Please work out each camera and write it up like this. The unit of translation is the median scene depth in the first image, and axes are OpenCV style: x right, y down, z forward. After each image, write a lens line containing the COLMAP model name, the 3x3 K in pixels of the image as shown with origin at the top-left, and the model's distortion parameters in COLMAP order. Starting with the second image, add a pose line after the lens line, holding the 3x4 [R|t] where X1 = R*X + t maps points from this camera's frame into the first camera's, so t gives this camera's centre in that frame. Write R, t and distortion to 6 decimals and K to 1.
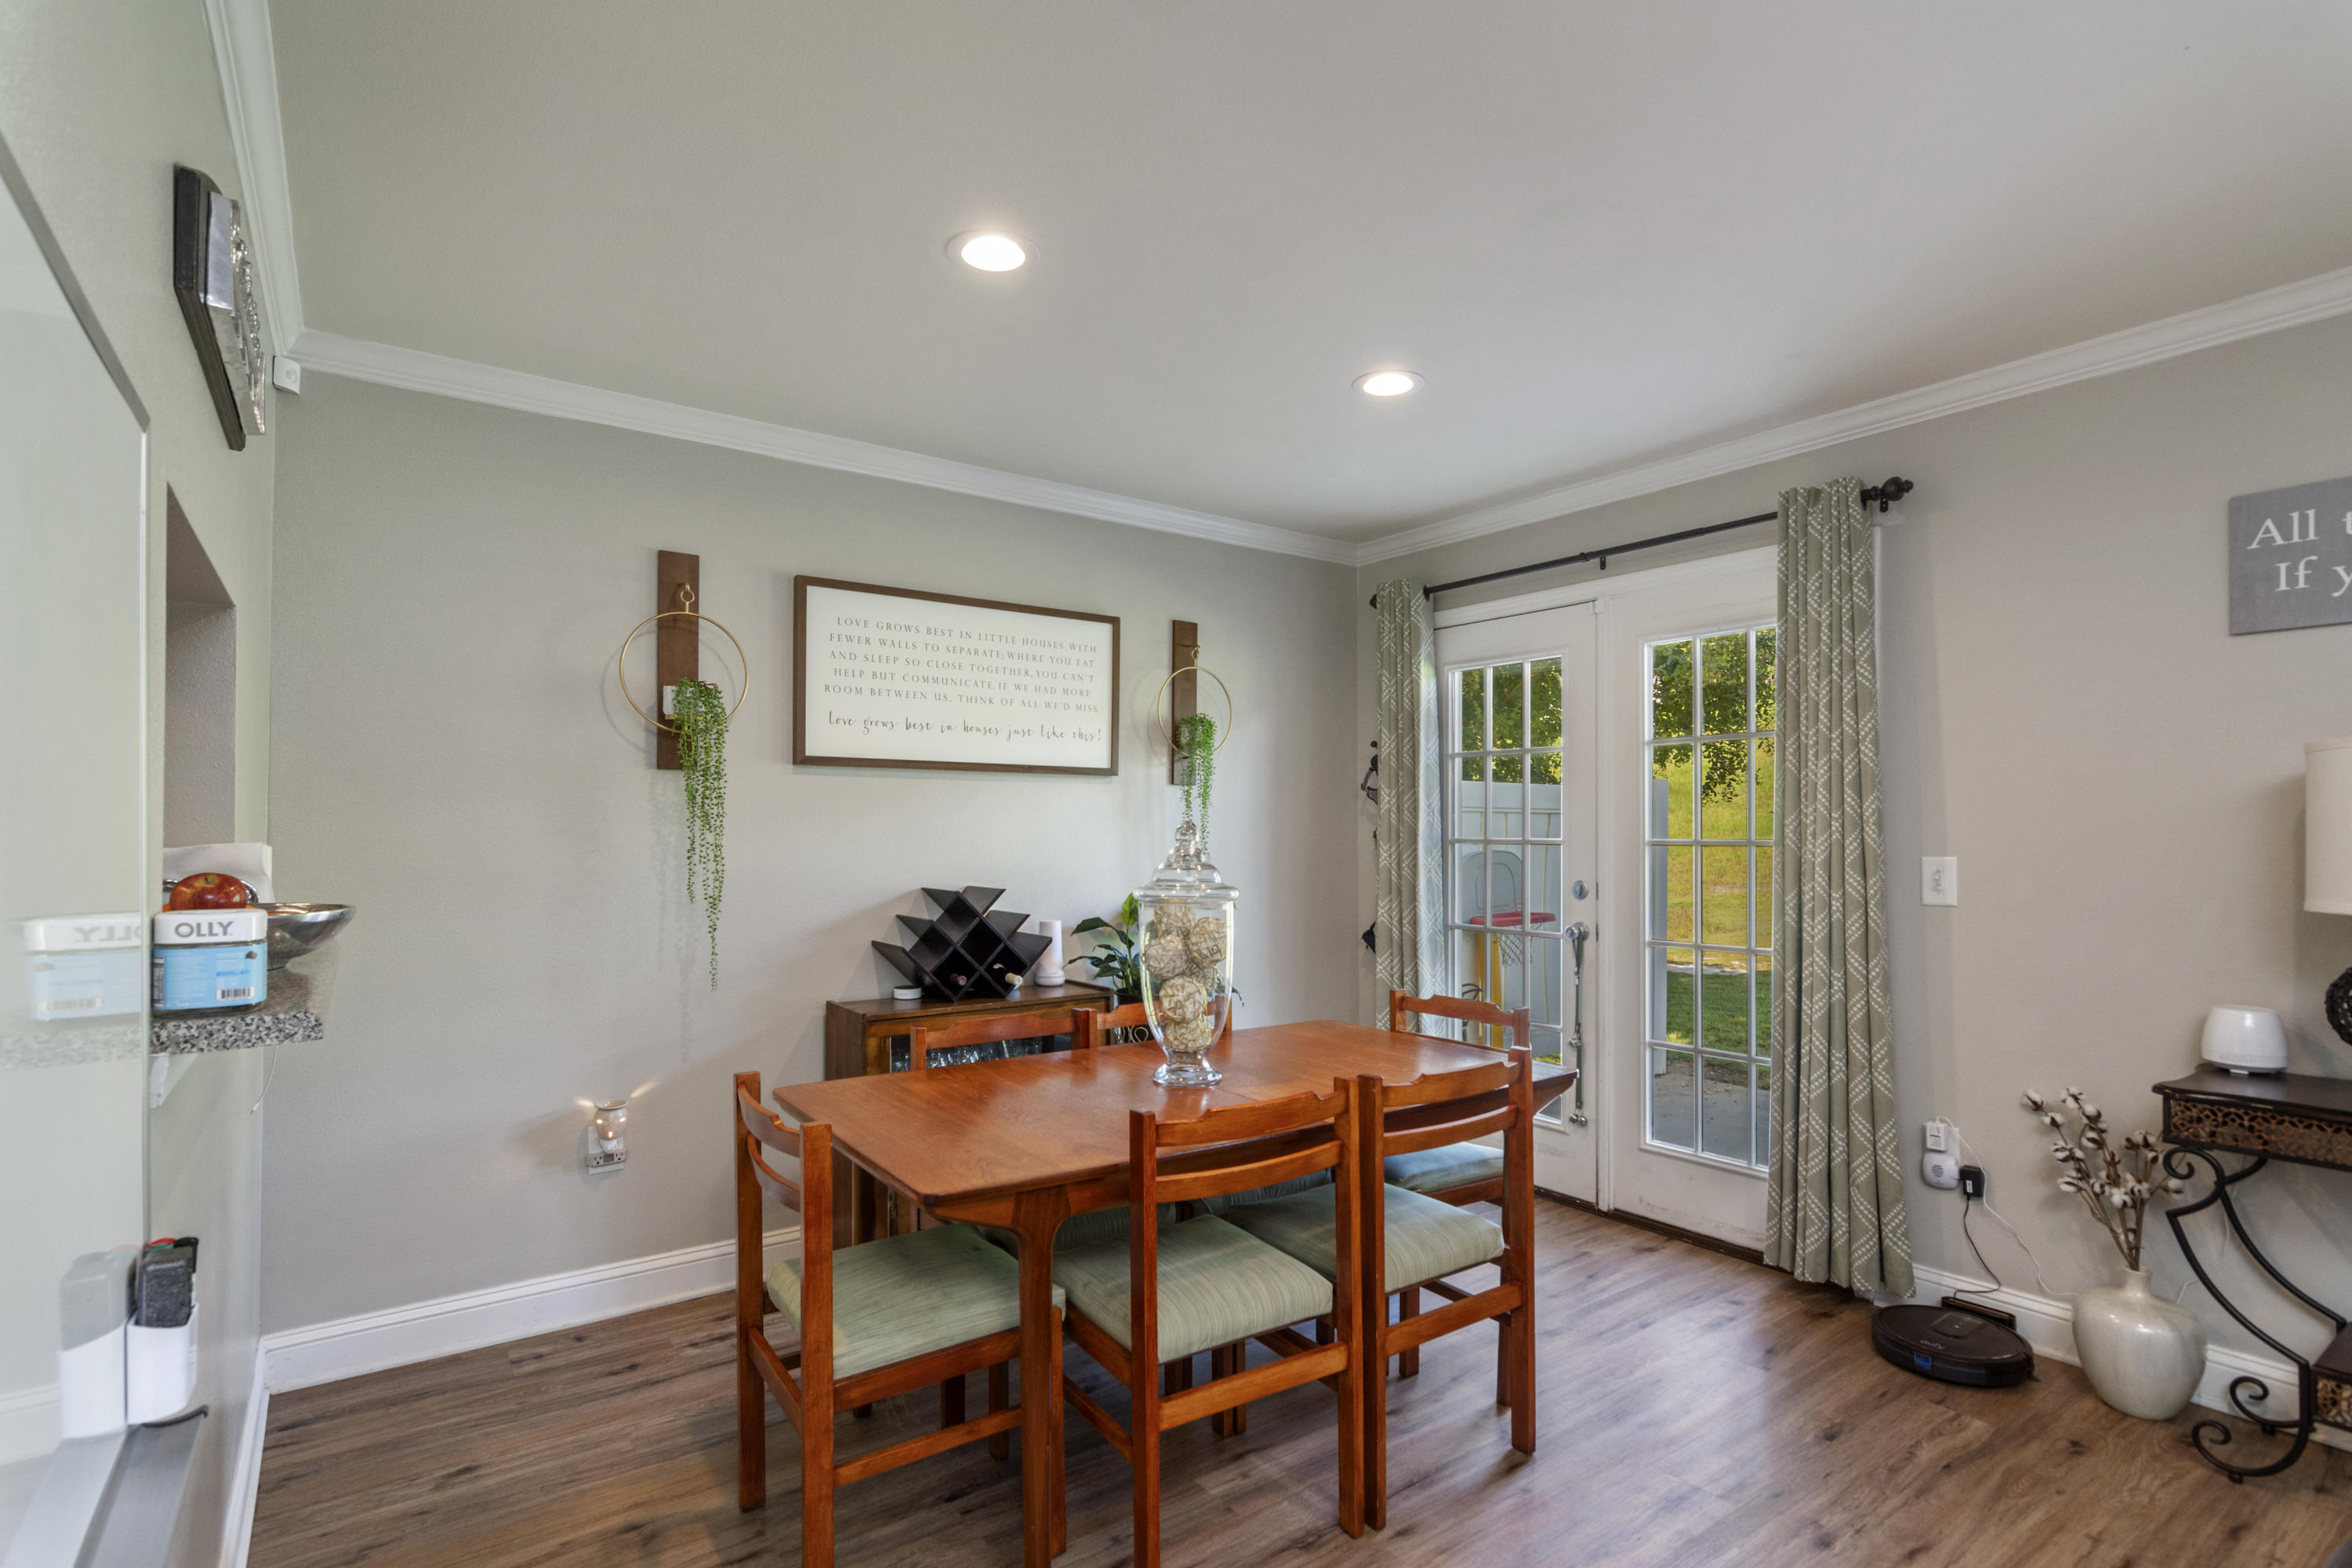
lens RADIAL K [[1138.8, 0, 1167.9], [0, 1138.8, 825.0], [0, 0, 1]] dist [-0.000639, 0.000942]
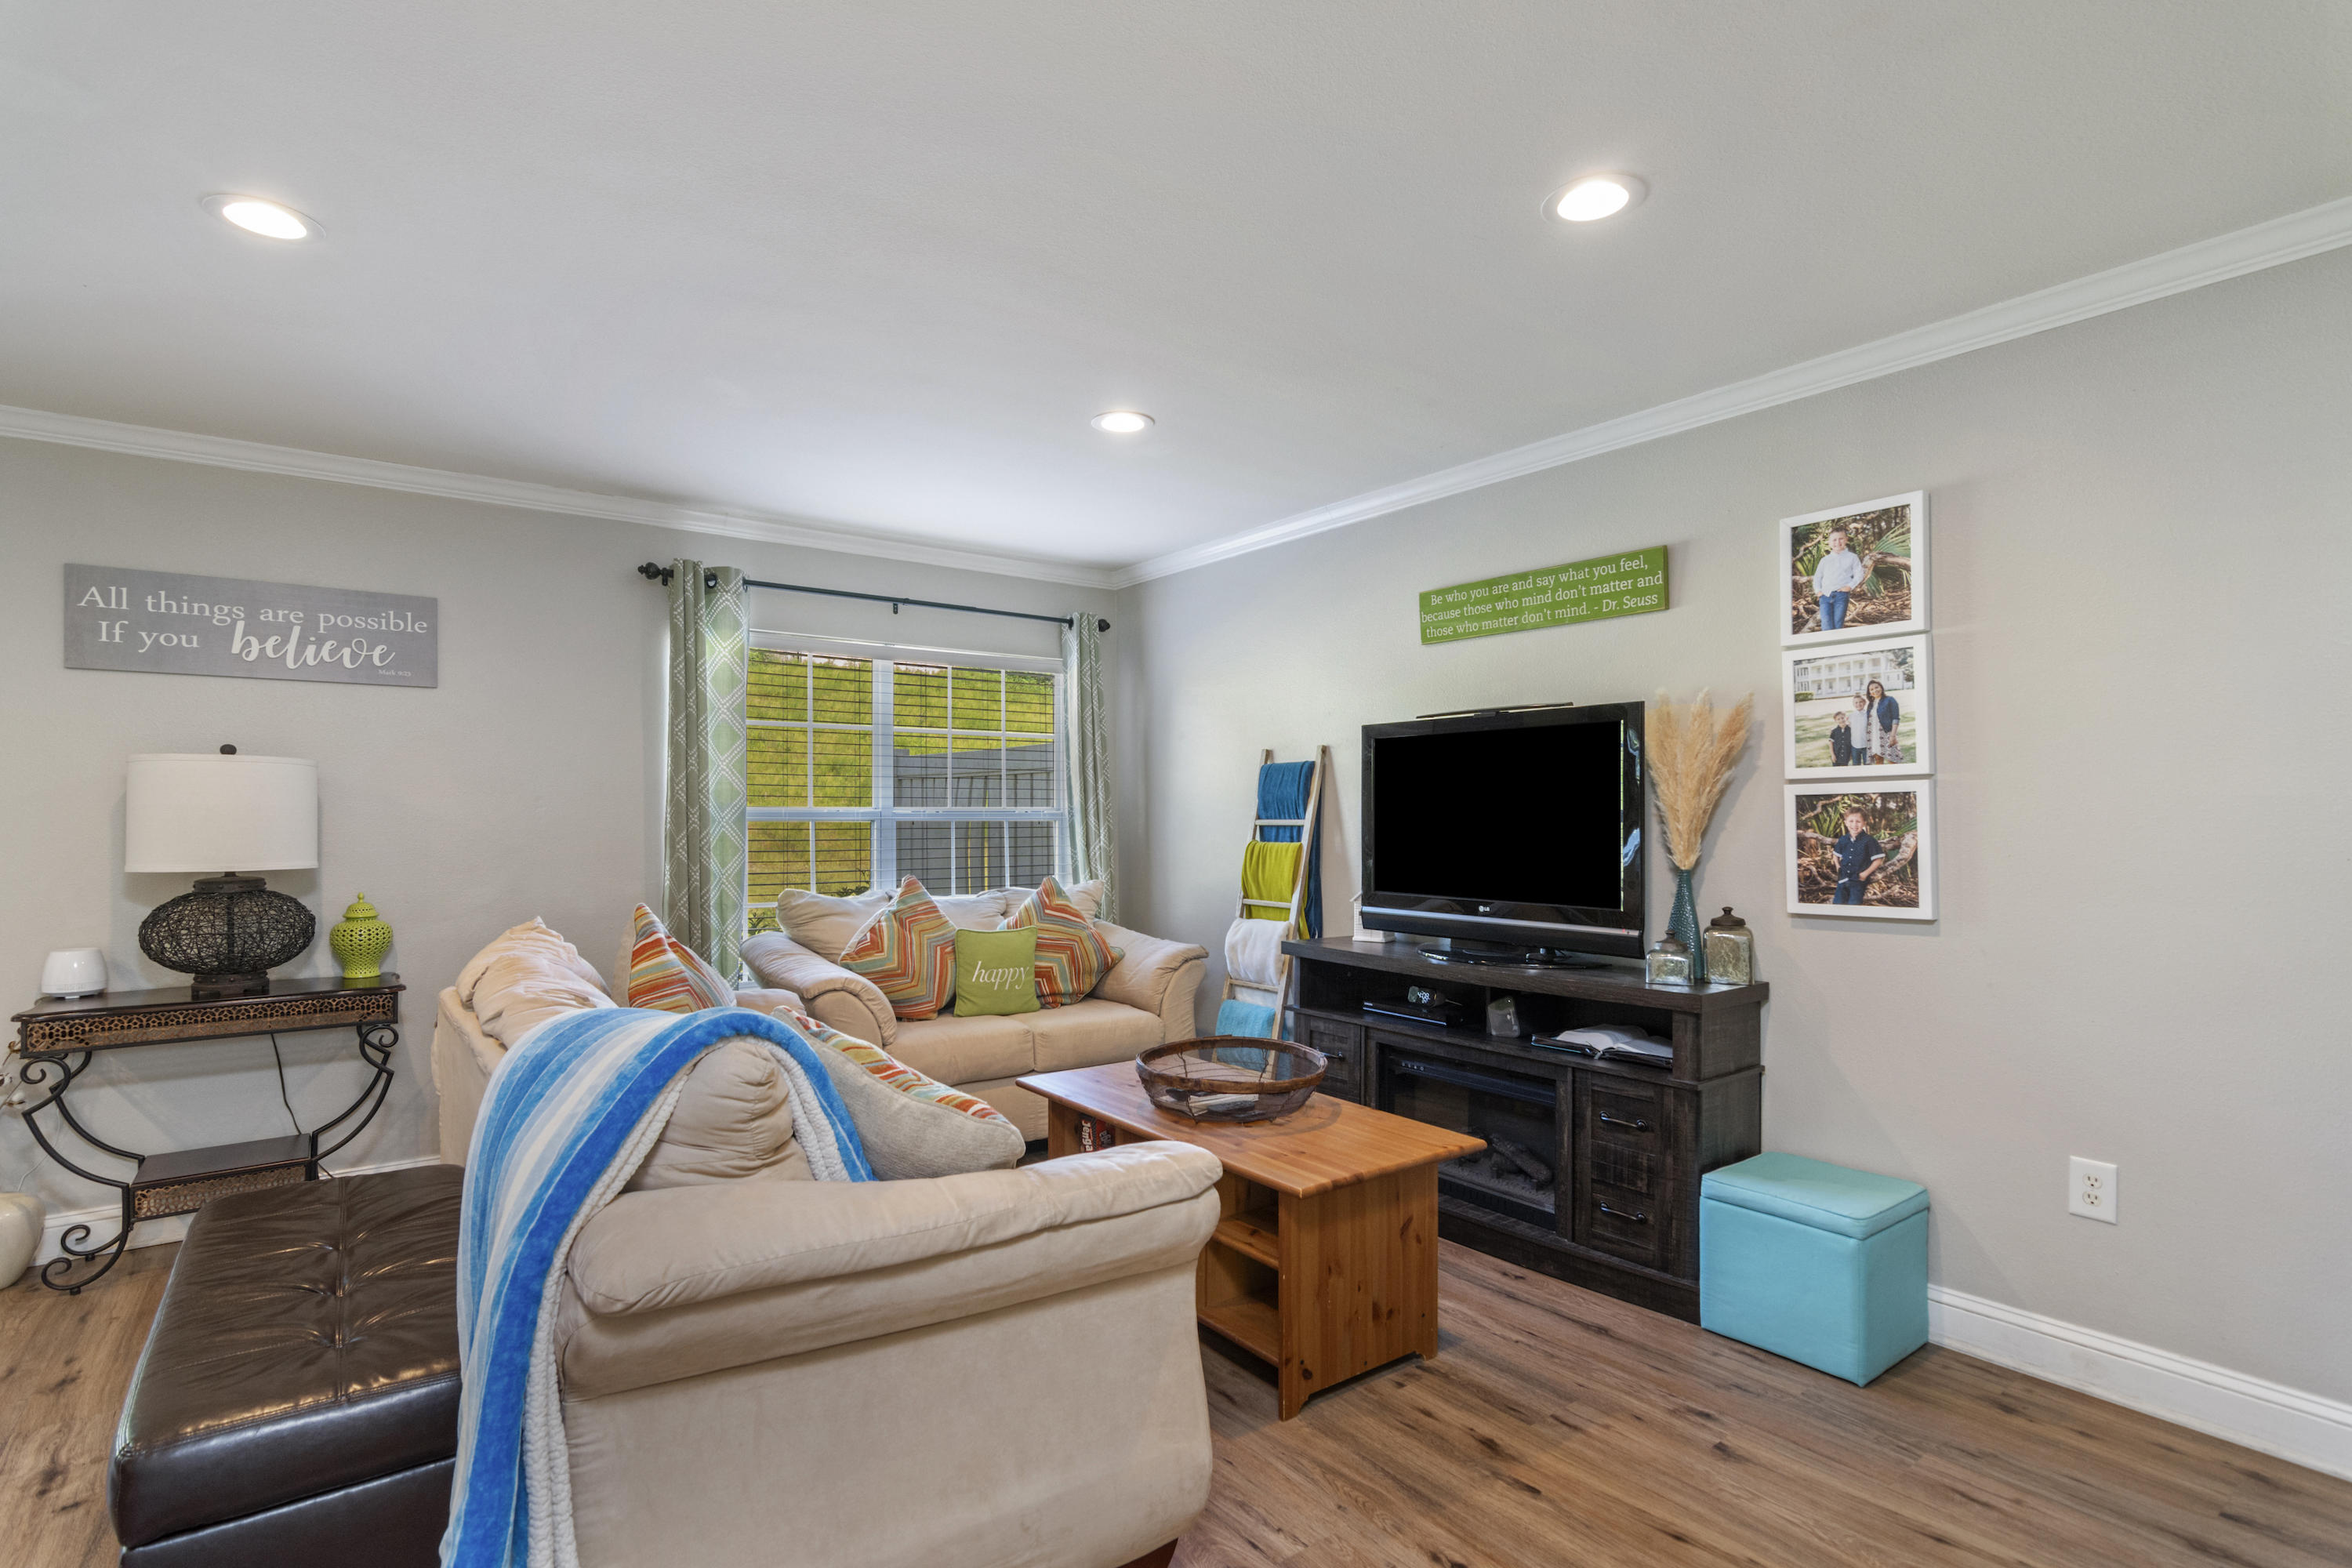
lens RADIAL K [[1138.8, 0, 1181.4], [0, 1138.8, 808.4], [0, 0, 1]] dist [-0.000639, 0.000942]
pose [[-0.015951, 0.004220, 0.999864, -0.297506], [-0.001188, 0.999990, -0.004240, -0.000226], [-0.999872, -0.001256, -0.015946, -0.198932]]
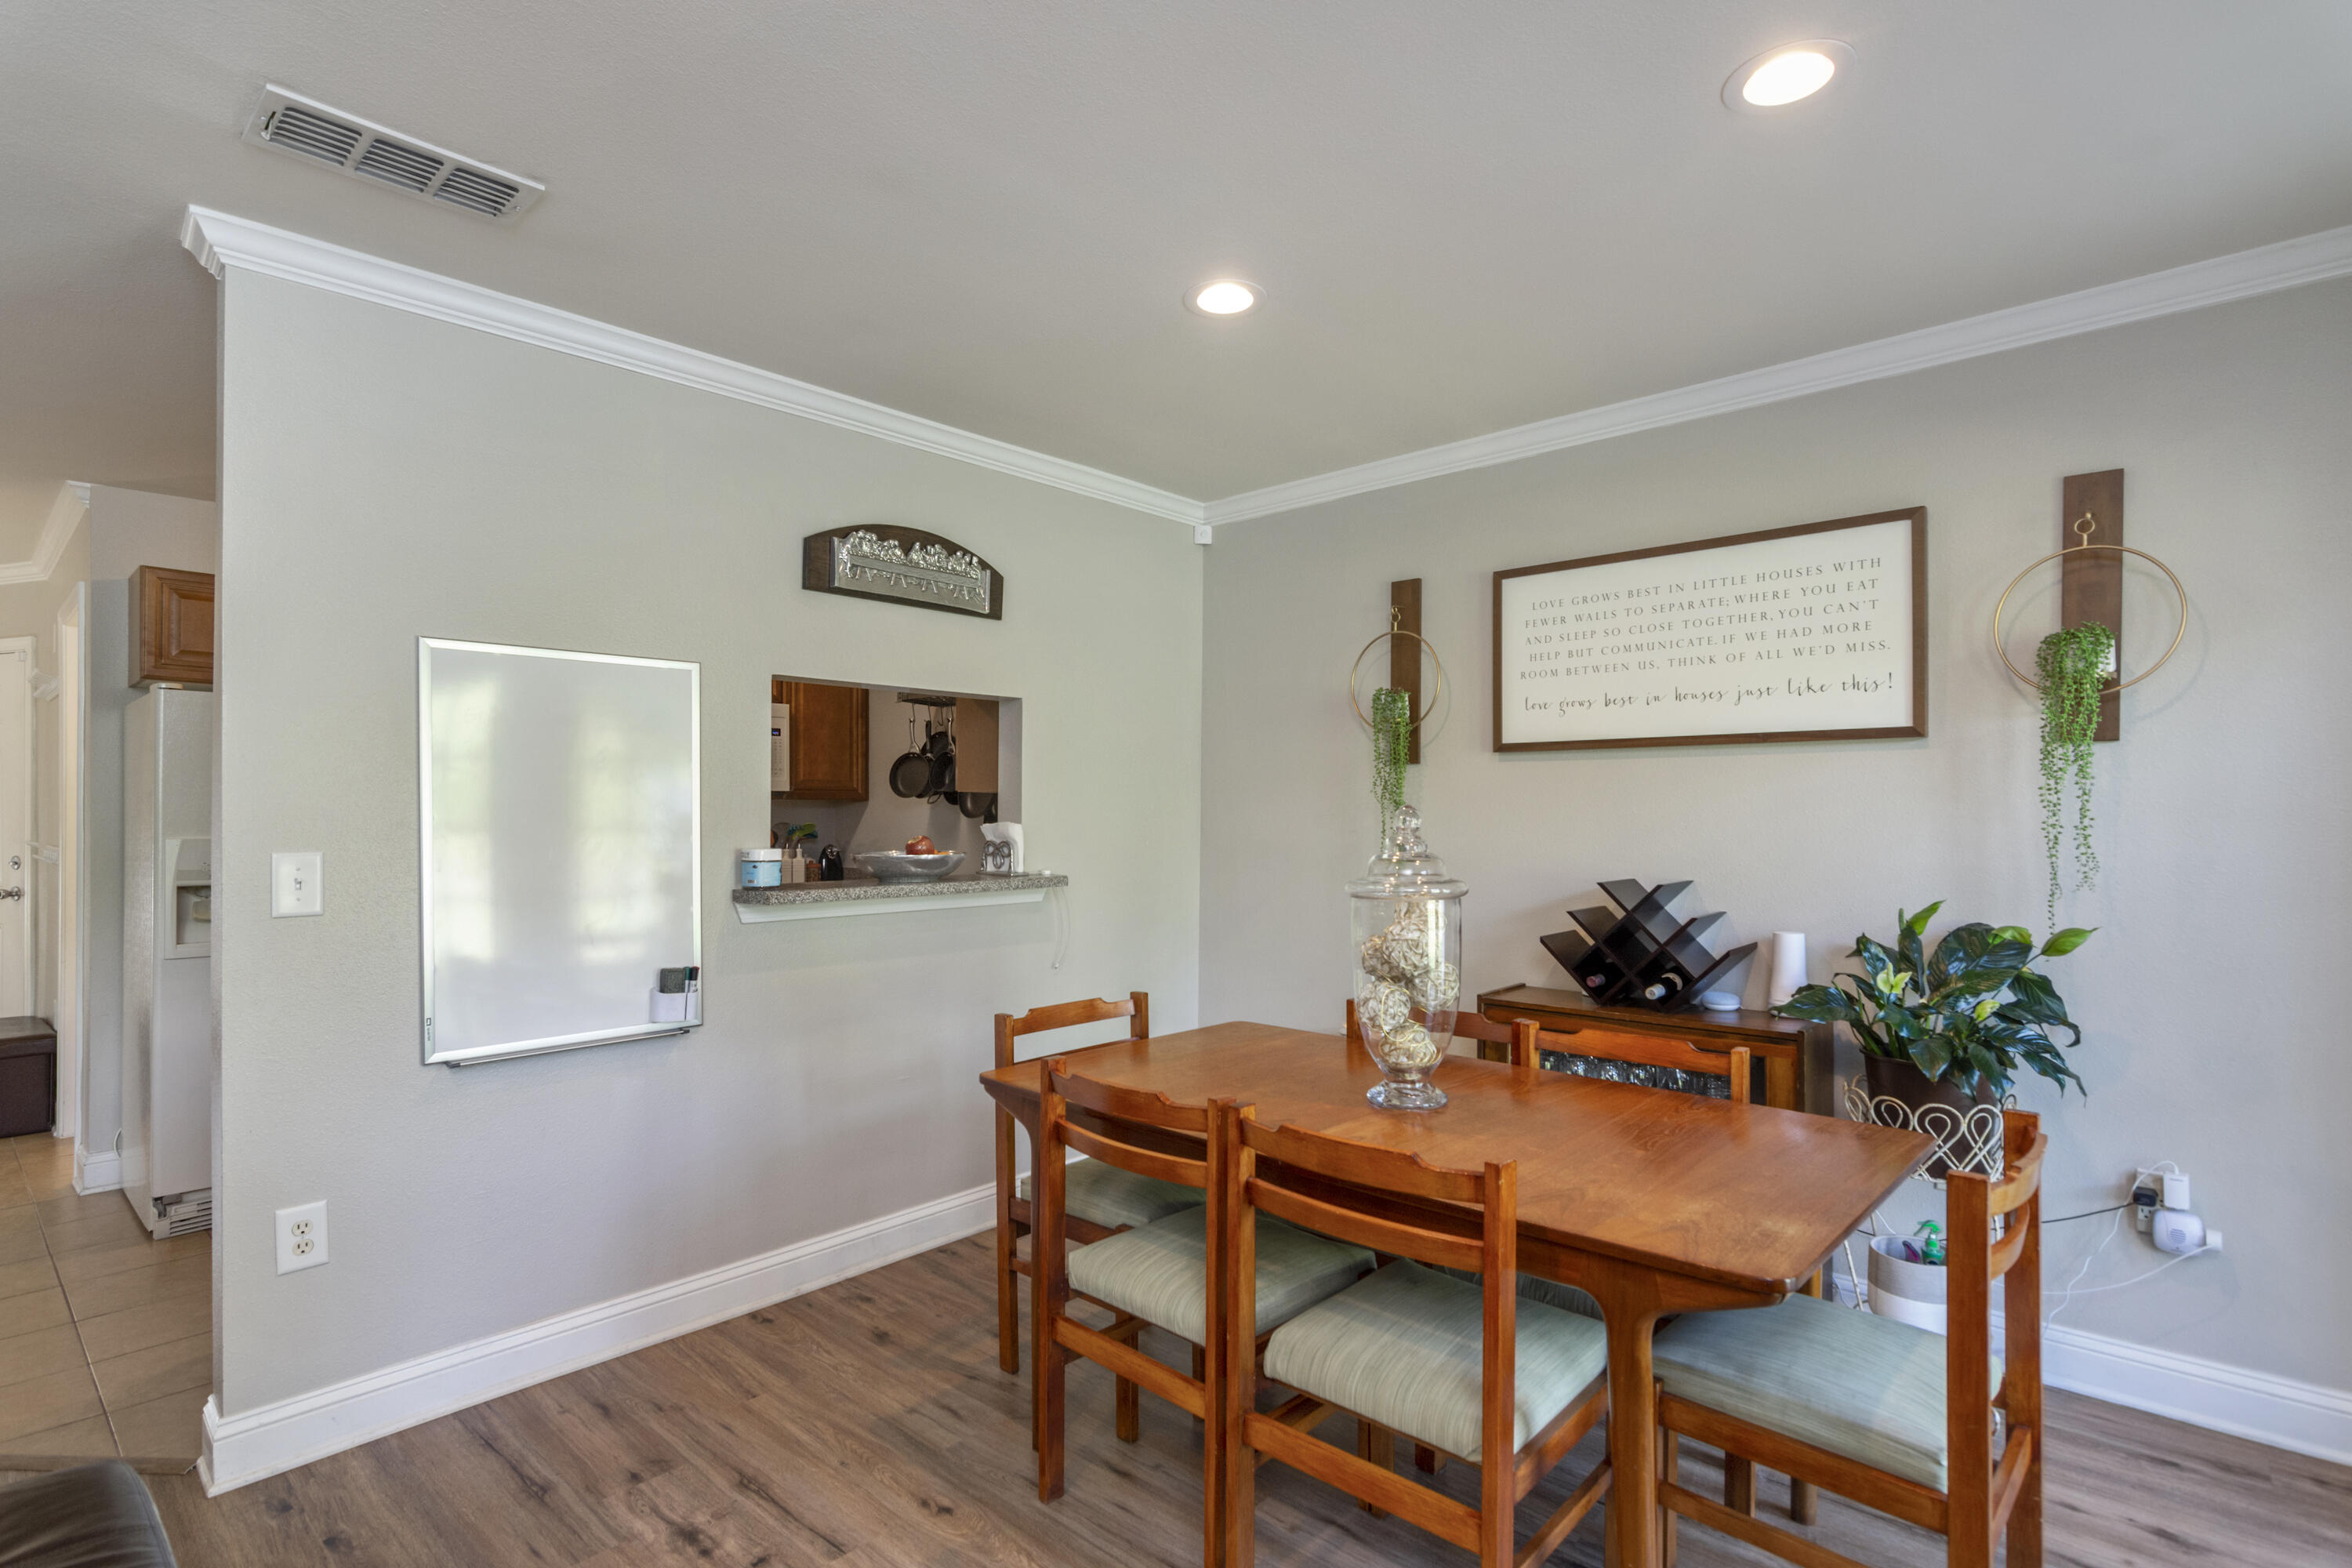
lens RADIAL K [[1138.8, 0, 1166.4], [0, 1138.8, 808.4], [0, 0, 1]] dist [-0.000639, 0.000942]
pose [[0.205934, -0.006352, -0.978545, 0.616530], [0.002781, 0.999979, -0.005906, 0.003150], [0.978562, -0.001505, 0.205947, 0.474868]]
